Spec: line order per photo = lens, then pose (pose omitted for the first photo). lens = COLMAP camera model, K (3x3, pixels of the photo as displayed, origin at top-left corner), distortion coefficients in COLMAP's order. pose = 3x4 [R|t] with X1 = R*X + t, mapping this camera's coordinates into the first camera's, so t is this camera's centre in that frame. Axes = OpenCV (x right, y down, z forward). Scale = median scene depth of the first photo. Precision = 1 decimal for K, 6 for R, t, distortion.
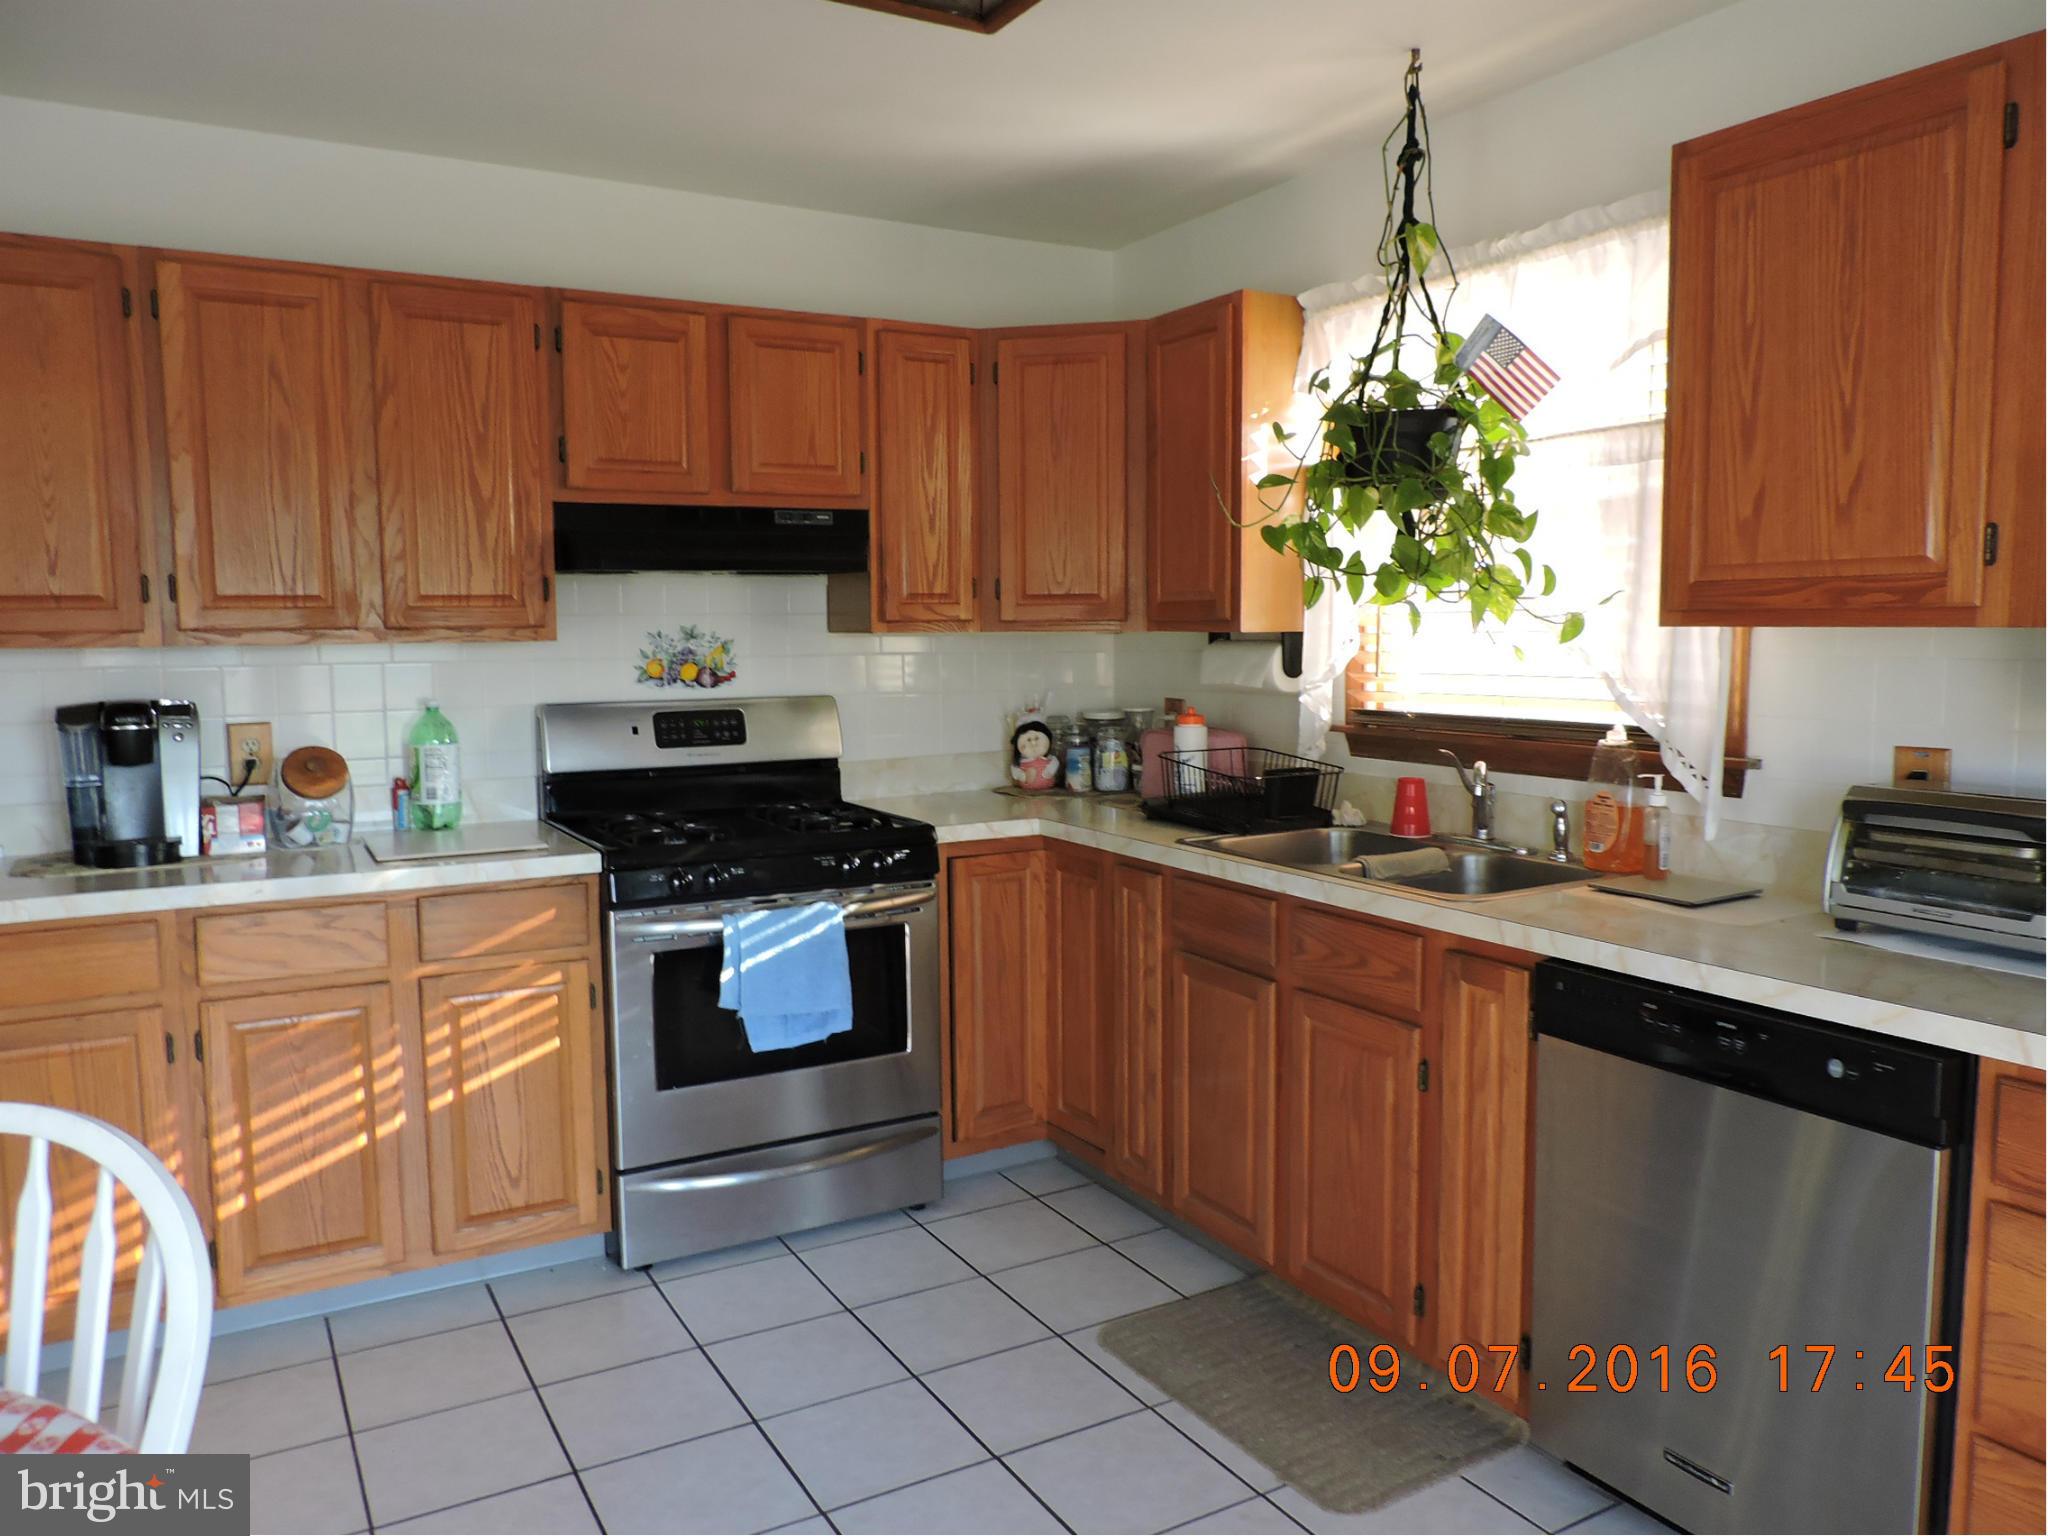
lens RADIAL K [[1455.8, 0, 1029.5], [0, 1455.8, 768.7], [0, 0, 1]] dist [-0.024673, 0.000118]
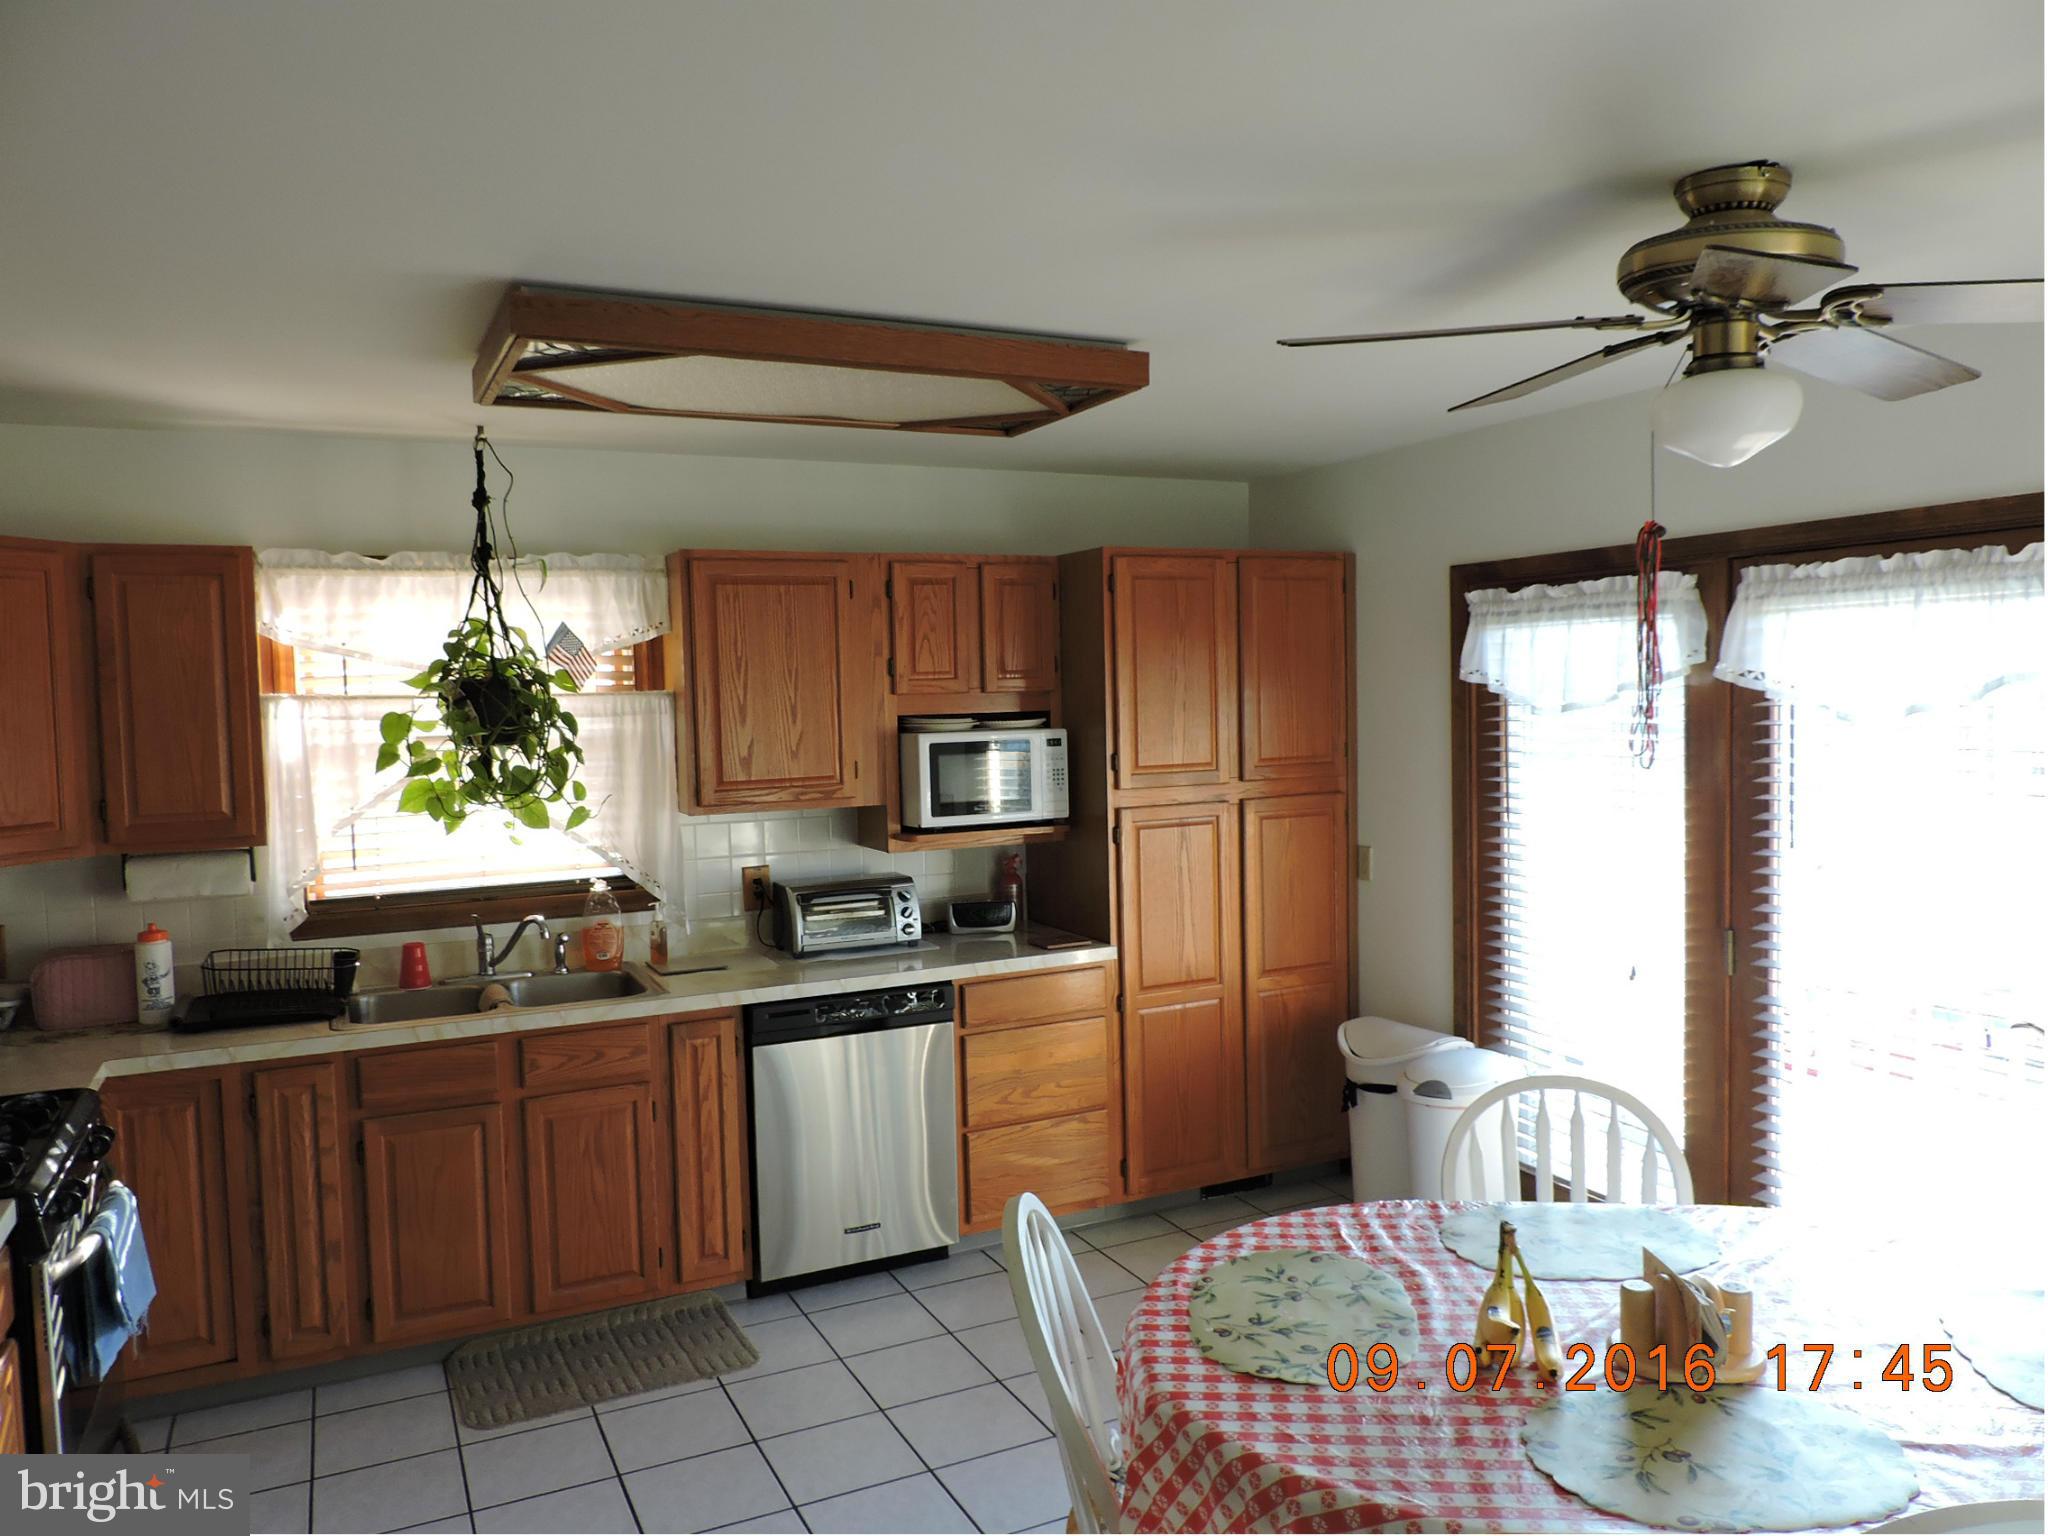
lens RADIAL K [[1455.8, 0, 1030.8], [0, 1455.8, 761.7], [0, 0, 1]] dist [-0.024673, 0.000118]
pose [[0.079013, -0.046721, 0.995778, -1.050373], [0.123046, 0.991720, 0.036767, -0.144950], [-0.989251, 0.119621, 0.084107, 0.355662]]
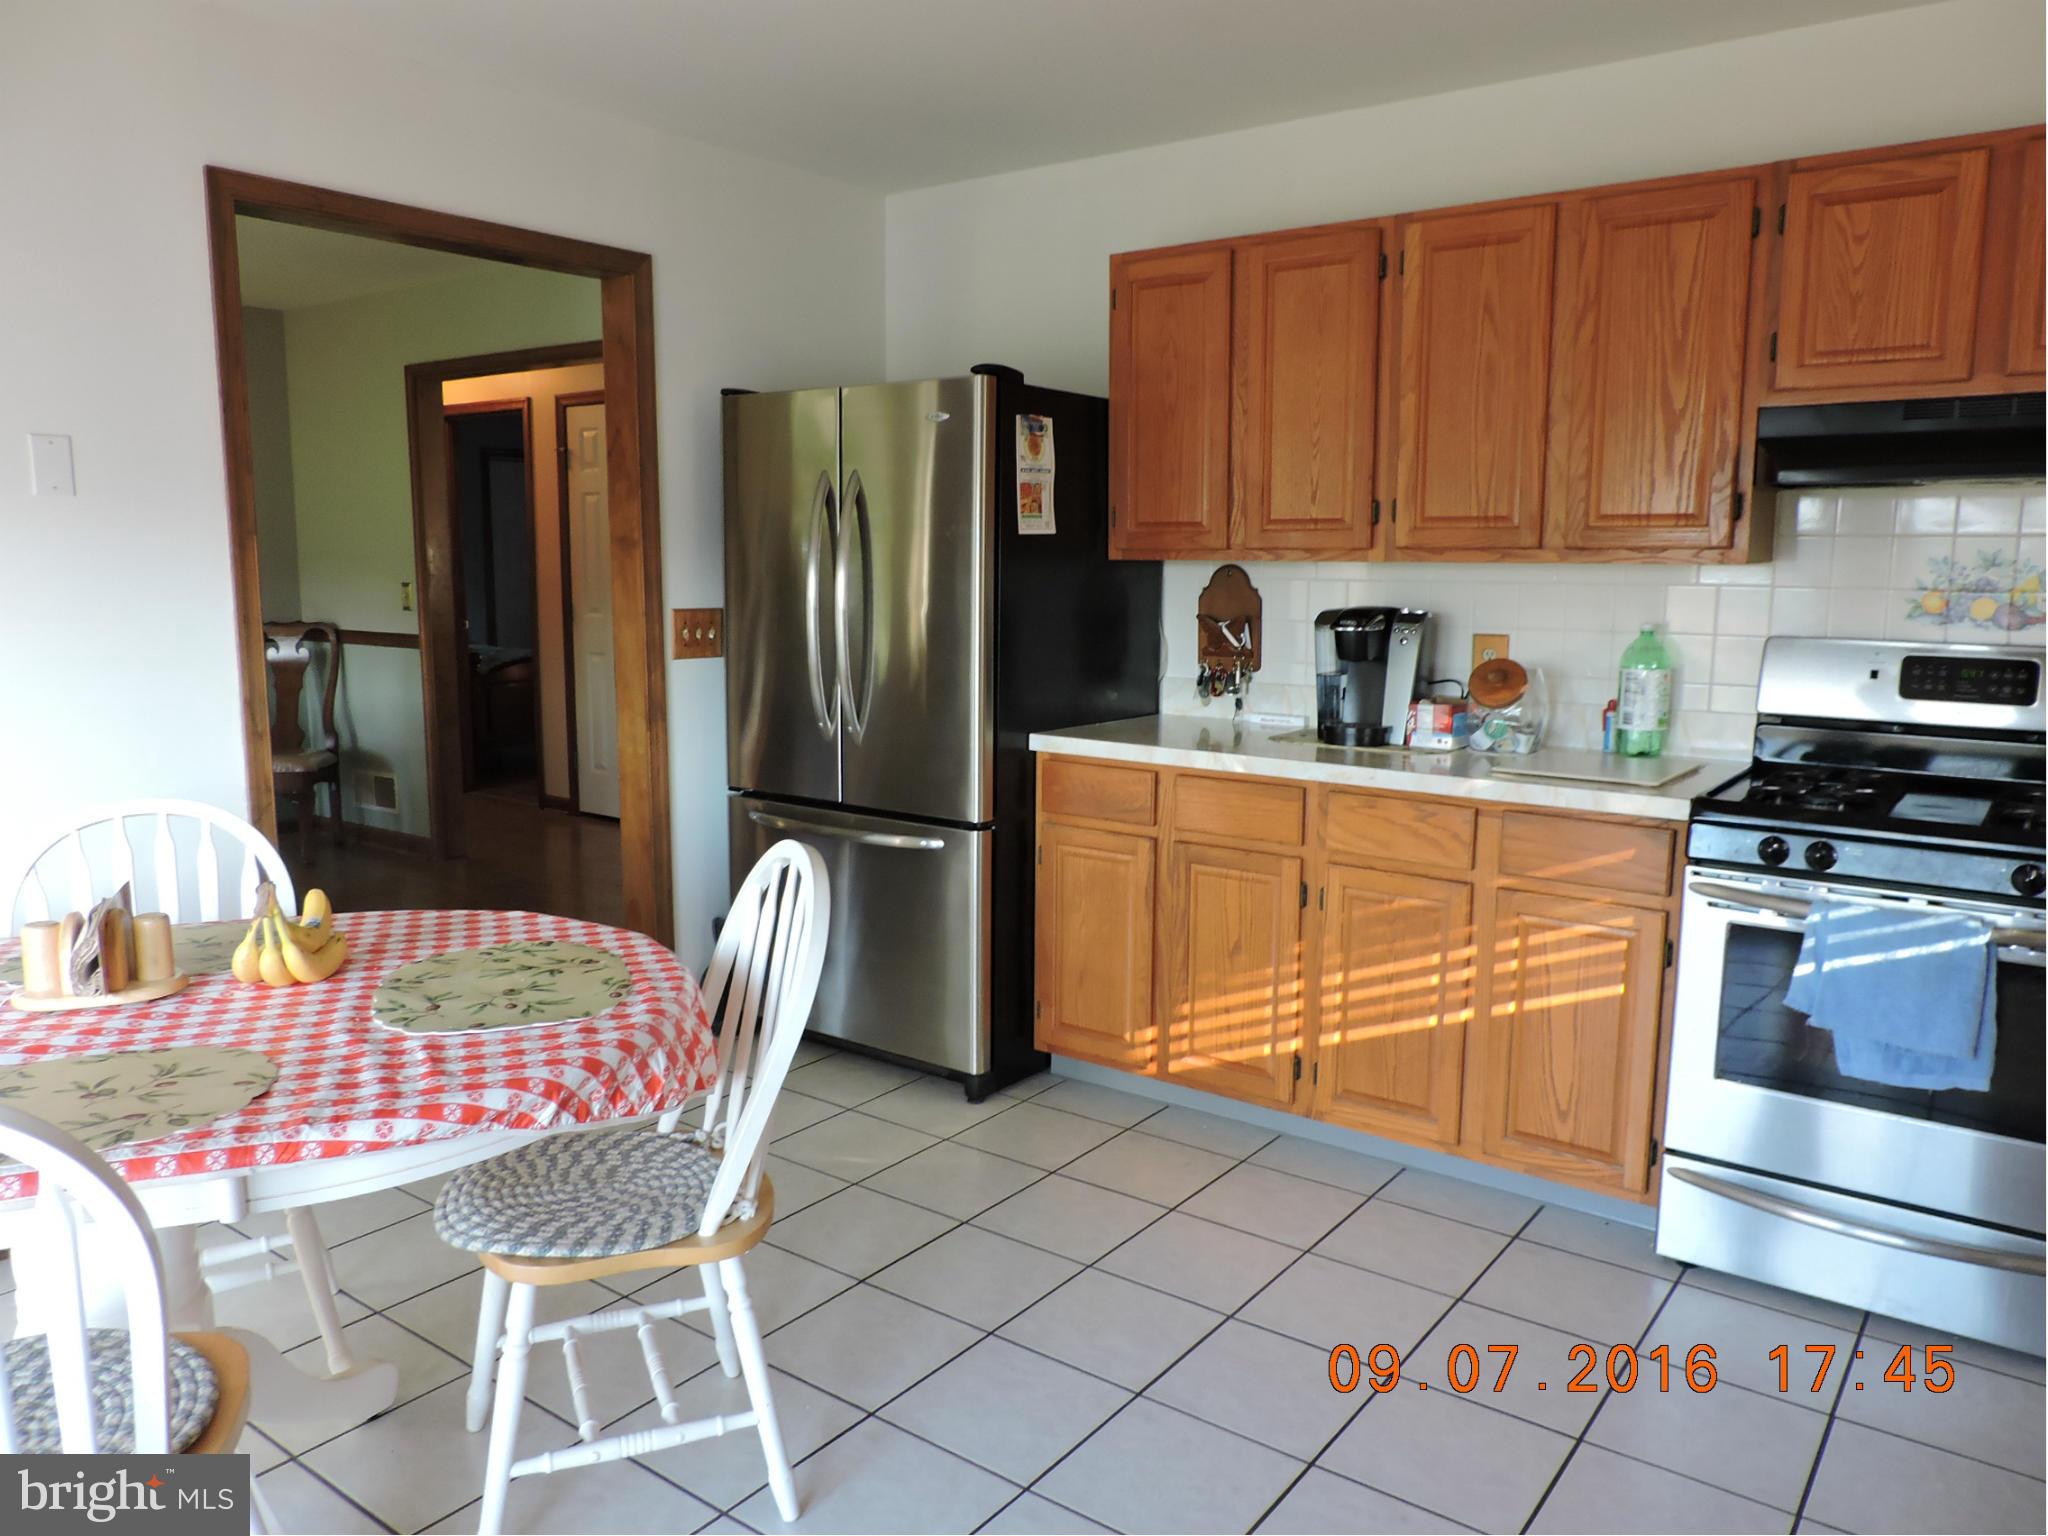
lens RADIAL K [[1455.8, 0, 1021.3], [0, 1455.8, 769.3], [0, 0, 1]] dist [-0.024673, 0.000118]
pose [[0.382046, 0.142997, -0.913013, 0.372109], [-0.095581, 0.988772, 0.114867, -0.024834], [0.919187, 0.043382, 0.391424, 0.267616]]
